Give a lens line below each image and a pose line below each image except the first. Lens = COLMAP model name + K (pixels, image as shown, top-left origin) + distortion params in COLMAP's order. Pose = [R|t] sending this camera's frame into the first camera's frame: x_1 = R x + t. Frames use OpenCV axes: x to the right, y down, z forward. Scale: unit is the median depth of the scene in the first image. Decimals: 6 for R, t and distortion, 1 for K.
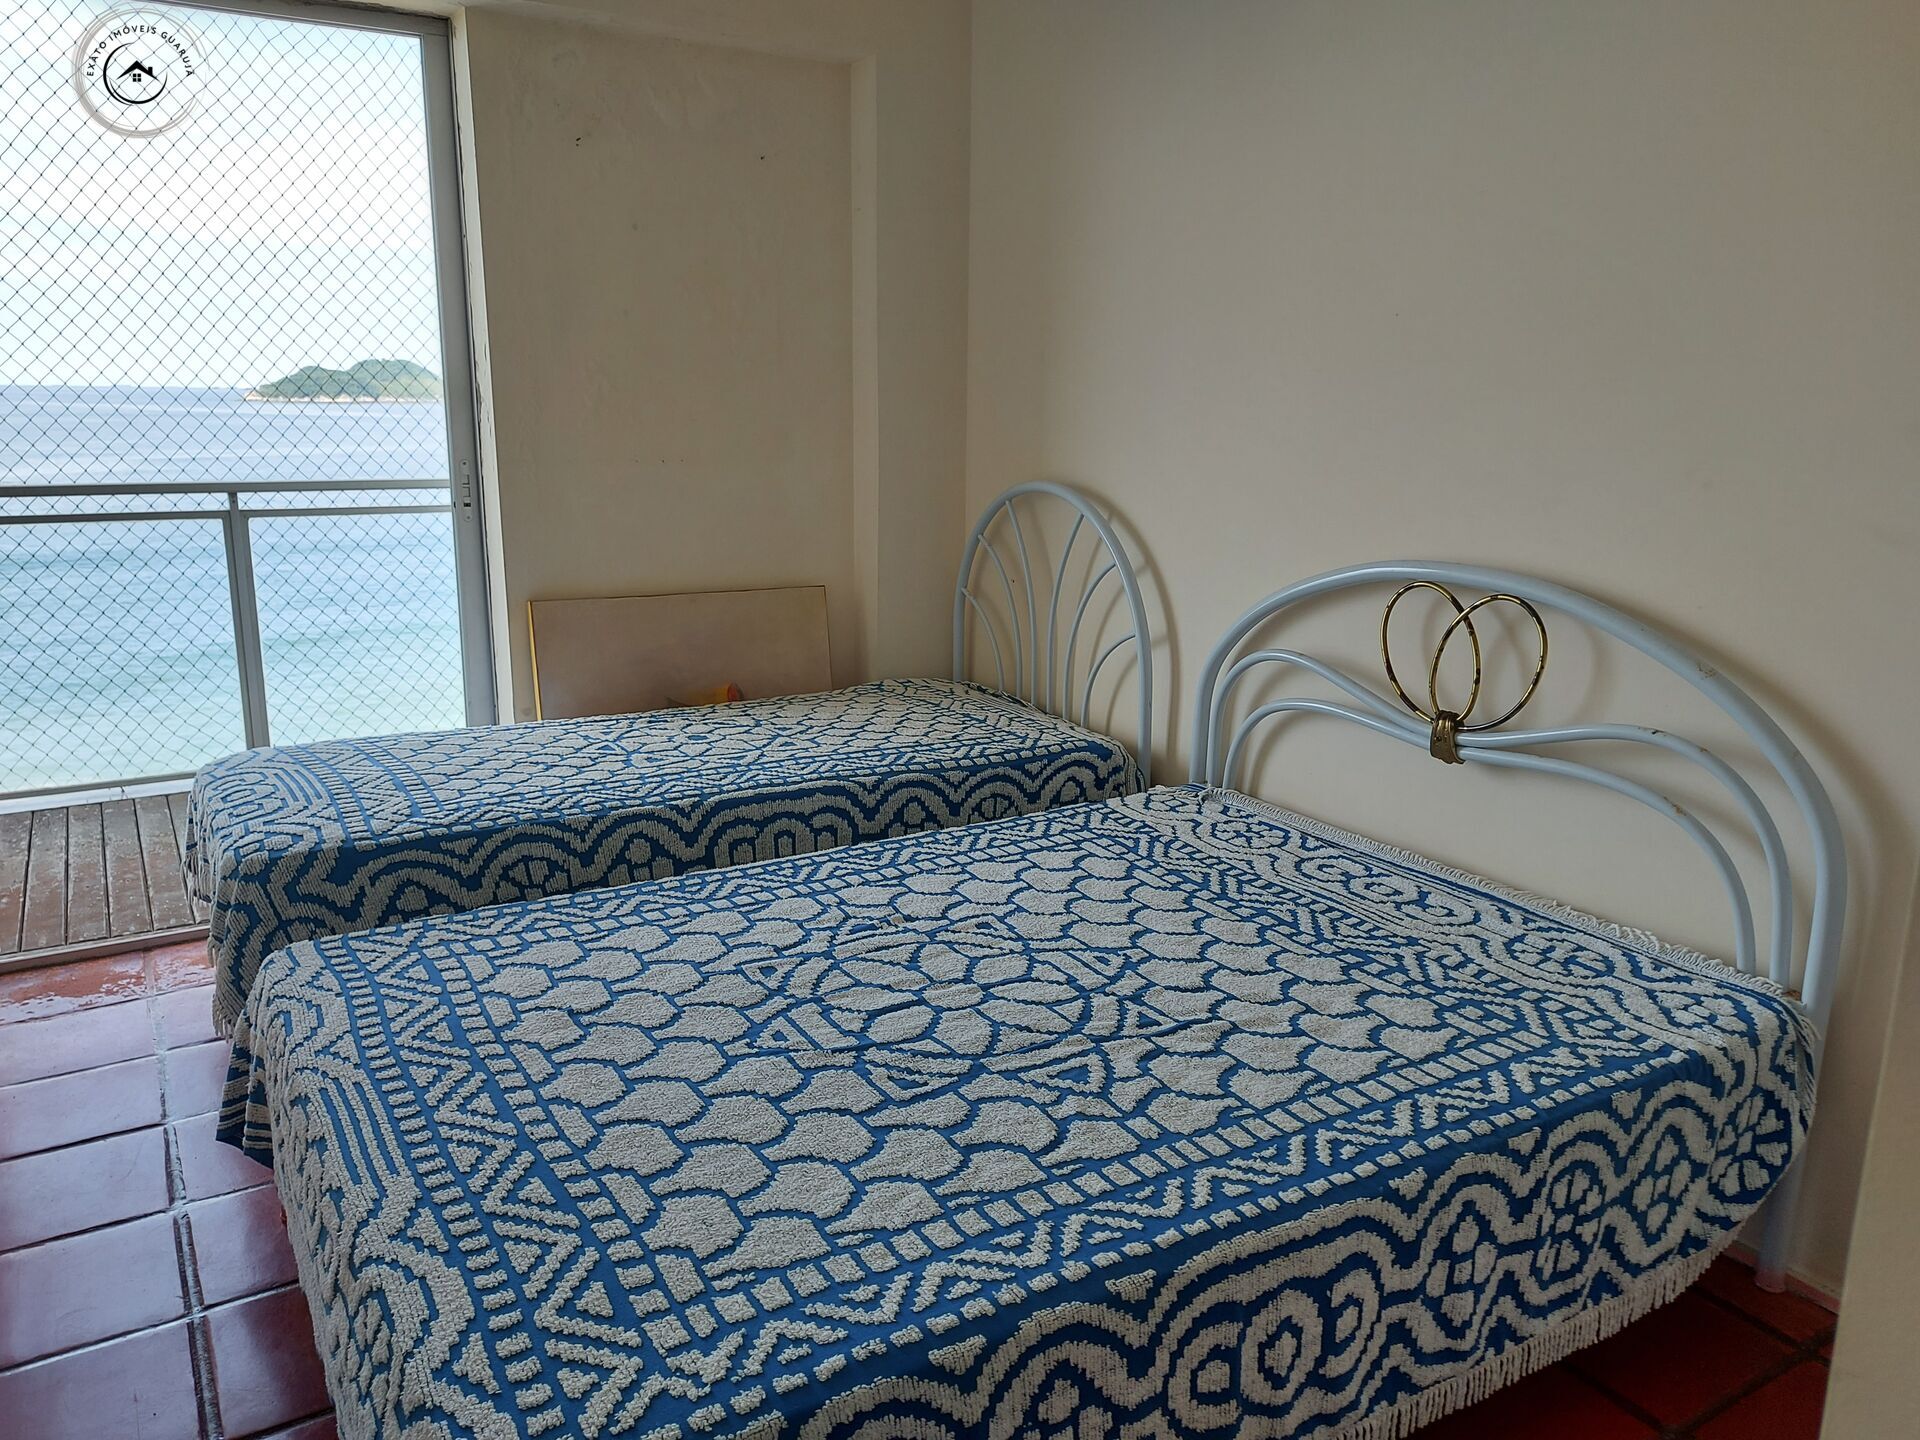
lens RADIAL K [[1382.3, 0, 953.7], [0, 1382.3, 717.8], [0, 0, 1]] dist [0.078886, -0.064721]
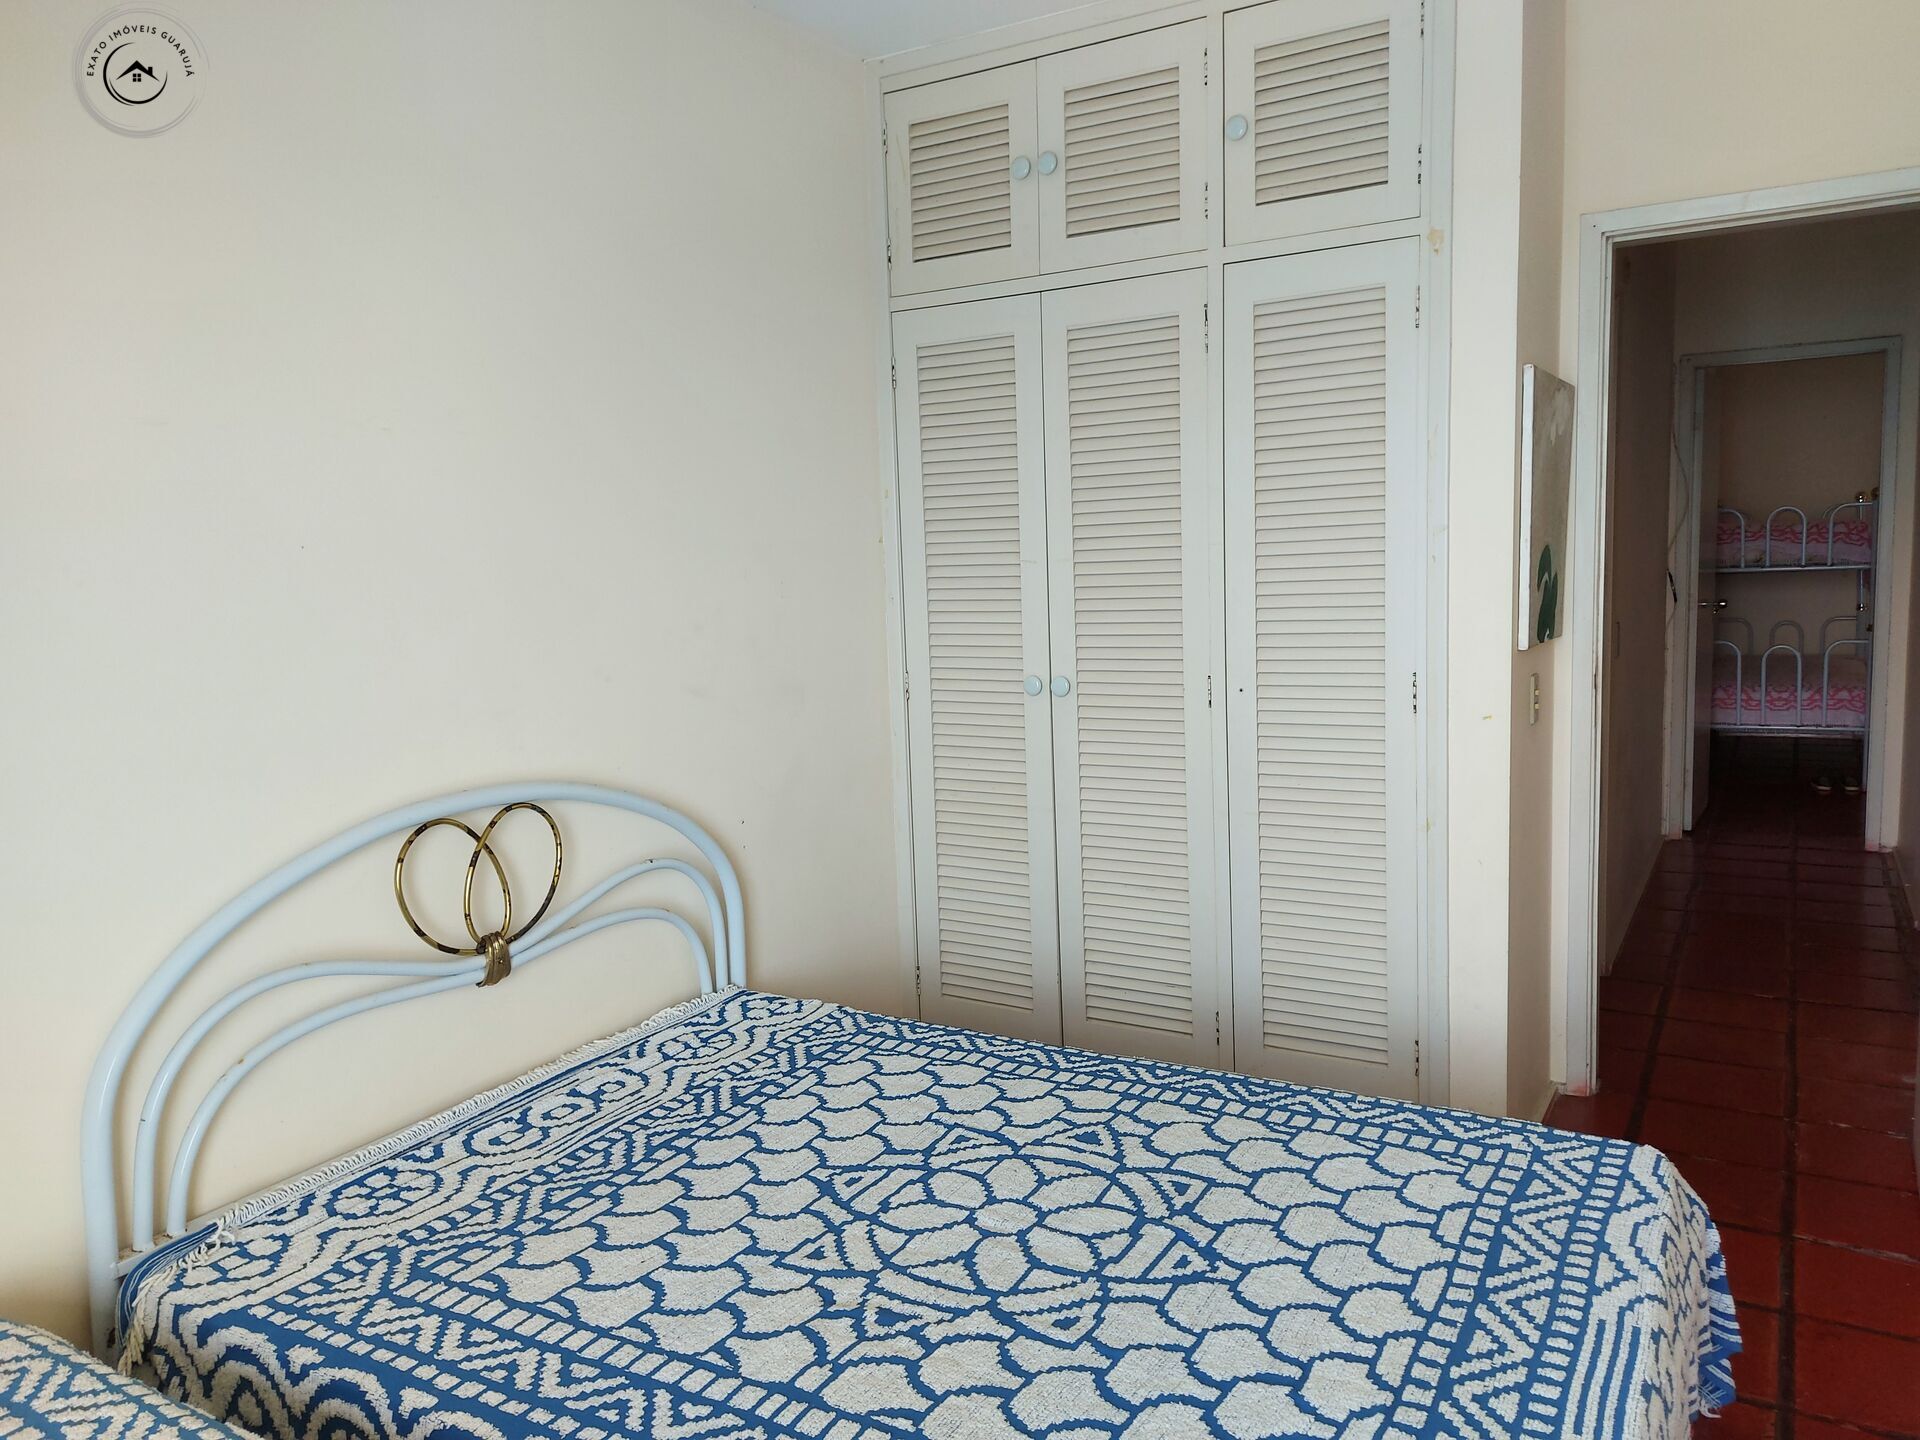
lens RADIAL K [[1382.3, 0, 958.9], [0, 1382.3, 725.8], [0, 0, 1]] dist [0.078886, -0.064721]
pose [[-0.466694, -0.111253, 0.877394, -0.897434], [0.229233, 0.942938, 0.241495, -0.418267], [-0.854195, 0.313831, -0.414560, 1.443463]]
